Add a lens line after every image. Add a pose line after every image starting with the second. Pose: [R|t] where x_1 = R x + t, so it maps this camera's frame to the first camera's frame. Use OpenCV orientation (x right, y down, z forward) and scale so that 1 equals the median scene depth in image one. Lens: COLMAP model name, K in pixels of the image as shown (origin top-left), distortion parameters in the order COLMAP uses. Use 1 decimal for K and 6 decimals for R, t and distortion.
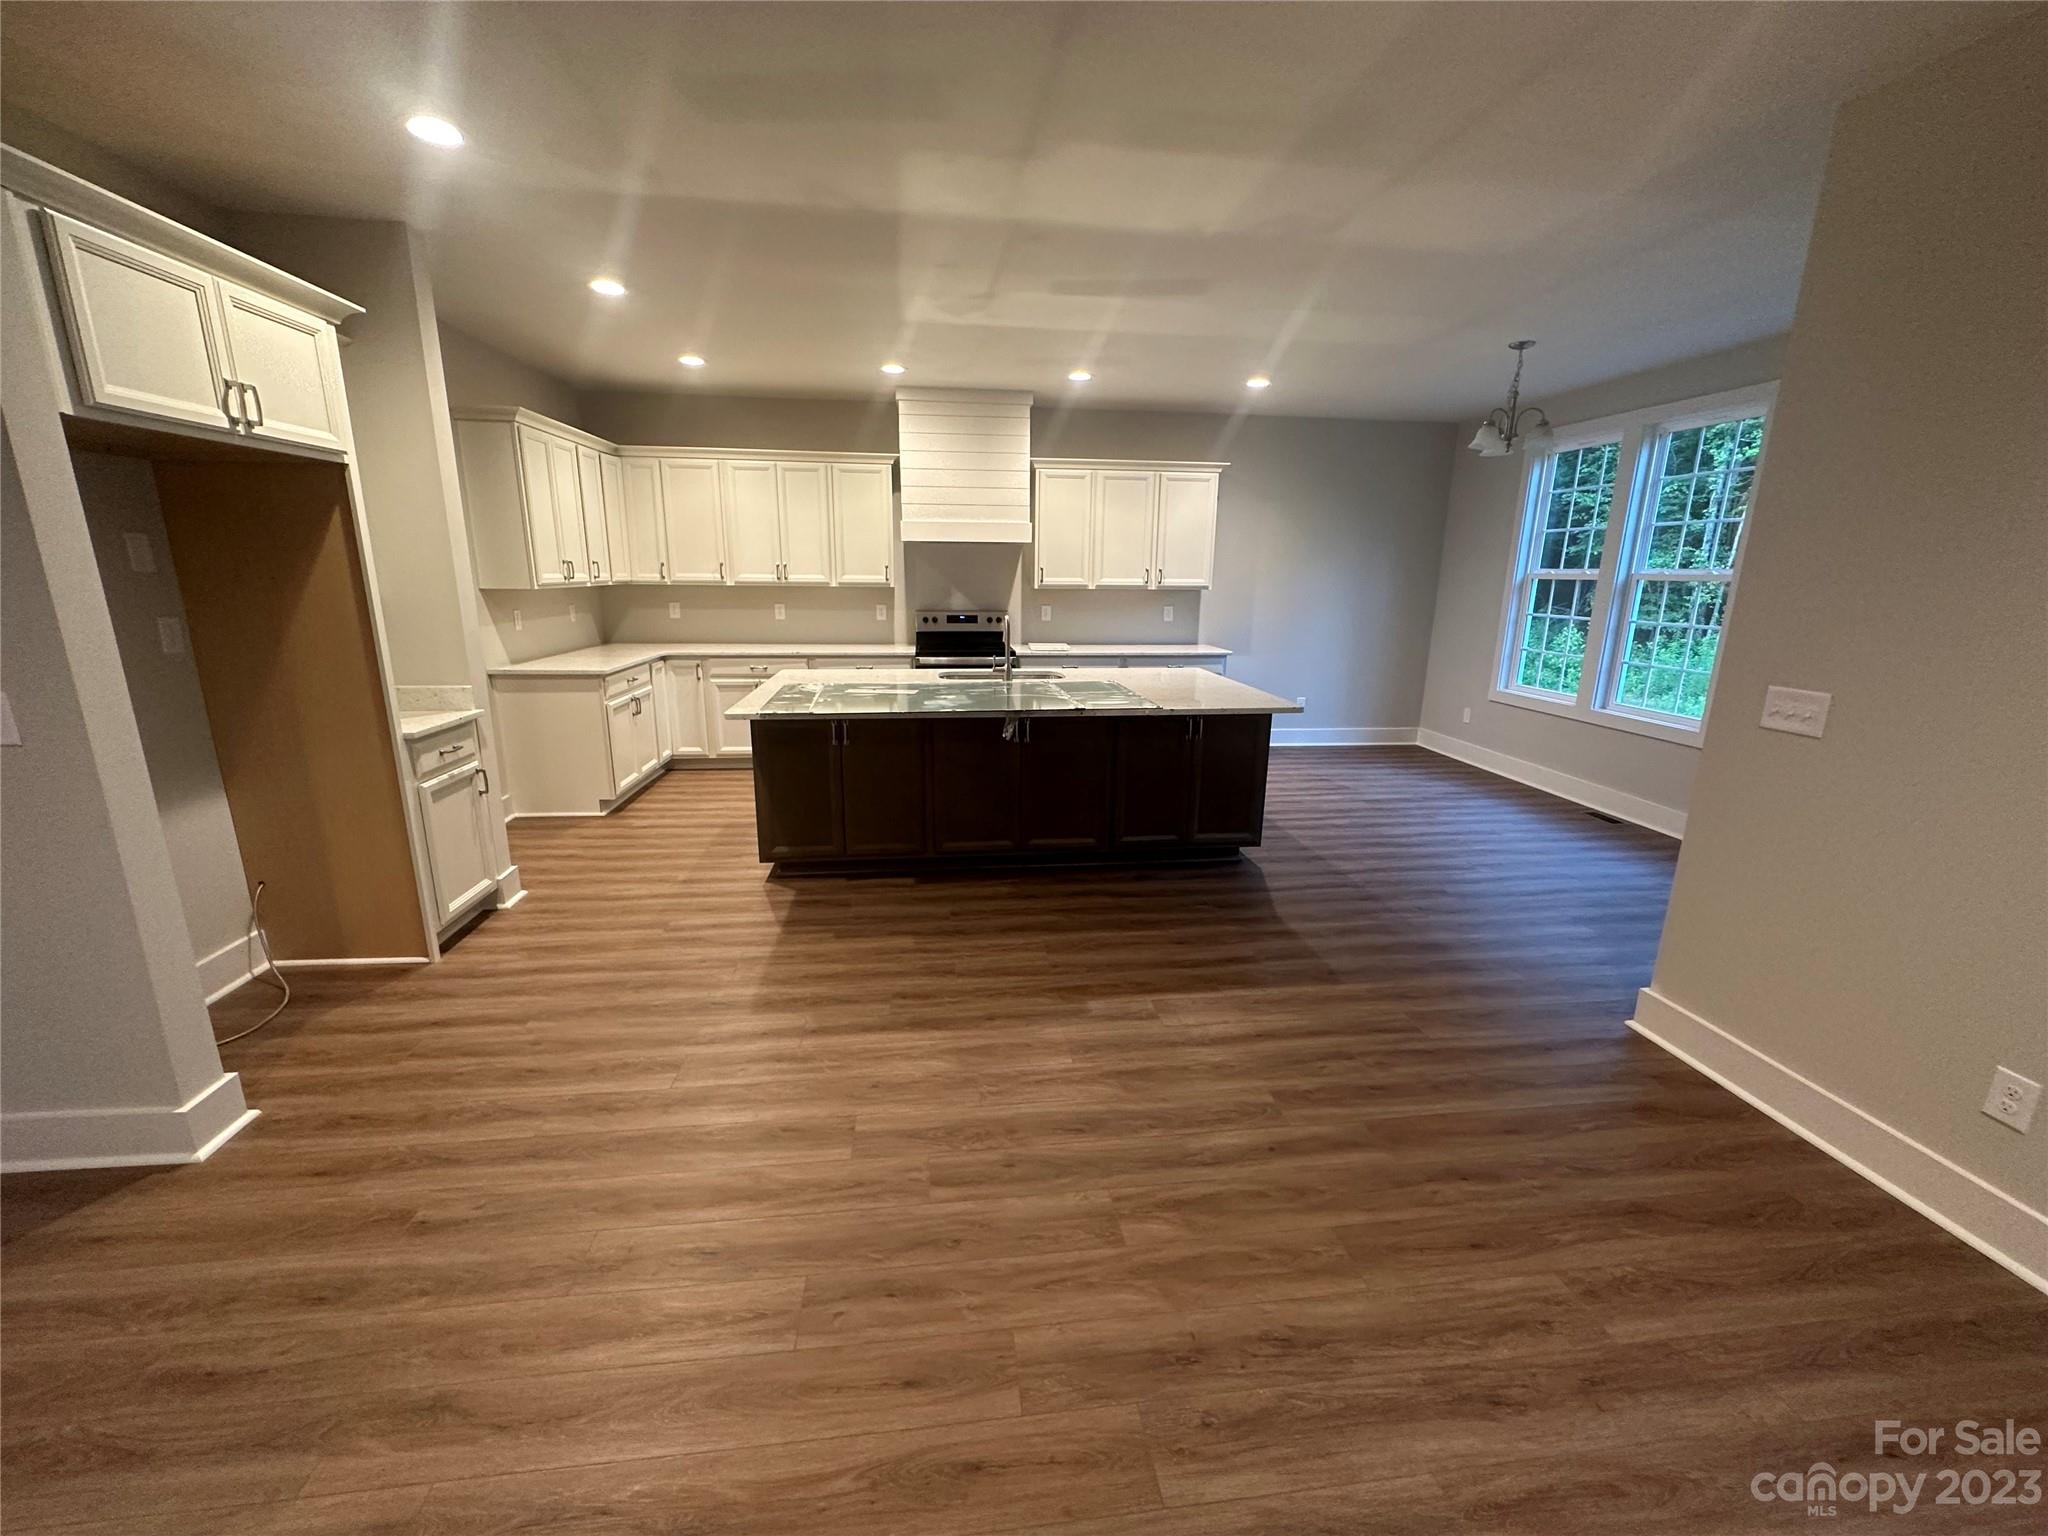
lens RADIAL K [[814.4, 0, 1030.6], [0, 814.4, 766.6], [0, 0, 1]] dist [-0.006681, 0.001038]
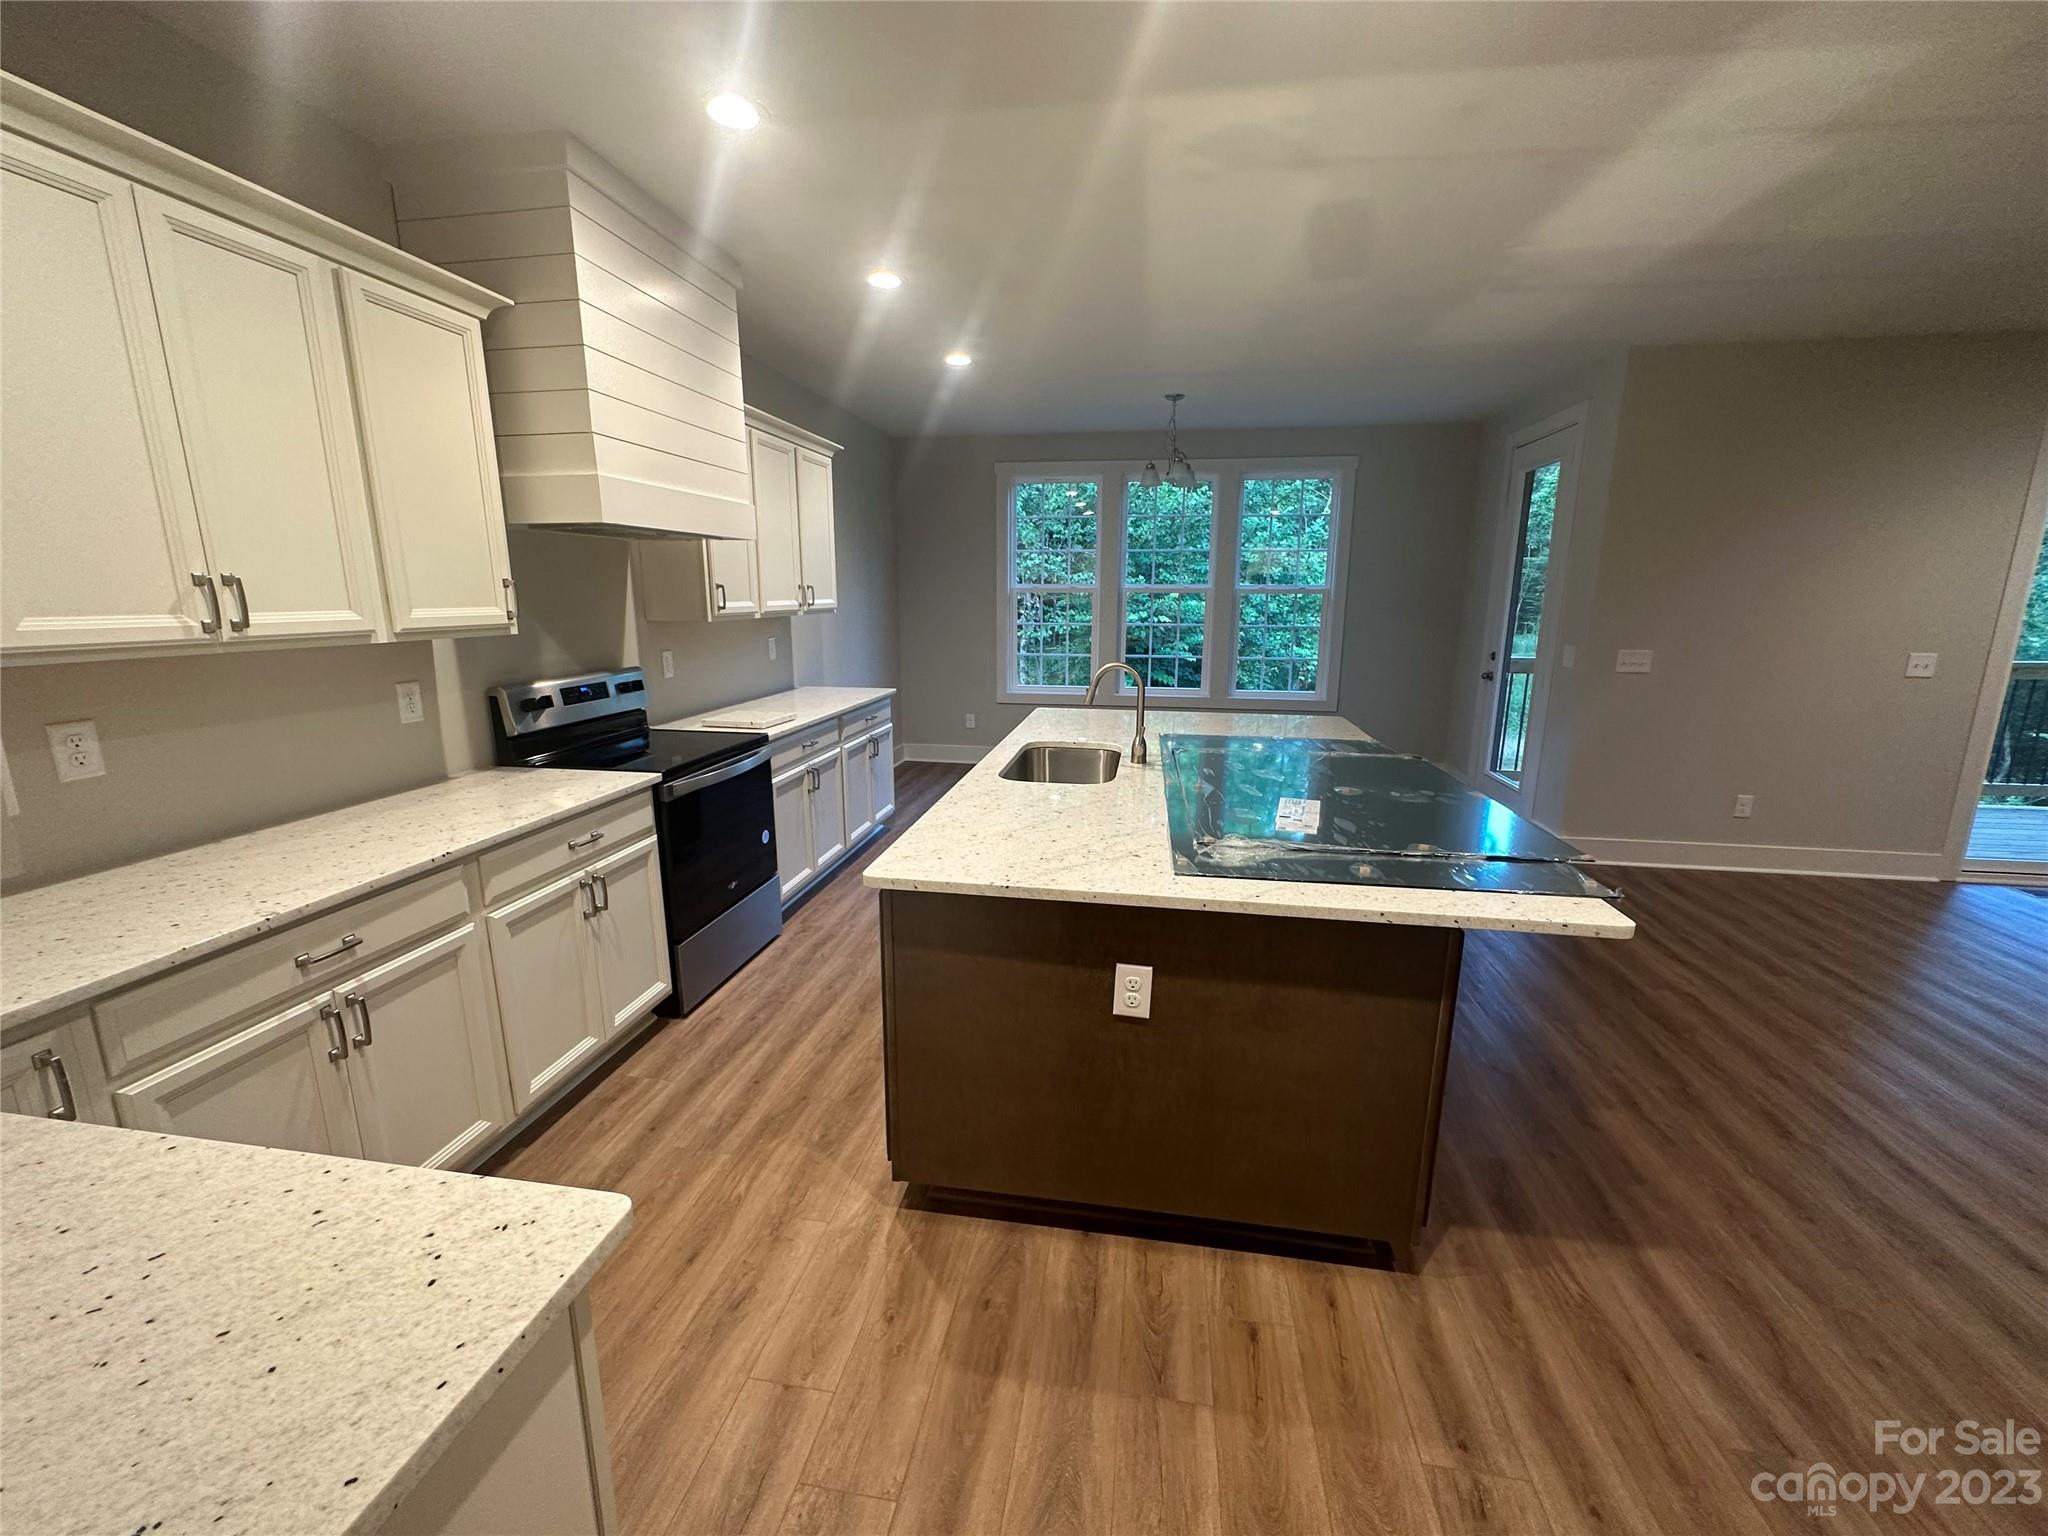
lens RADIAL K [[814.4, 0, 1027.4], [0, 814.4, 766.5], [0, 0, 1]] dist [-0.006681, 0.001038]
pose [[0.290905, -0.209258, 0.933587, -0.806788], [0.225533, 0.963288, 0.145640, -0.264634], [-0.929790, 0.168187, 0.327420, 1.073536]]
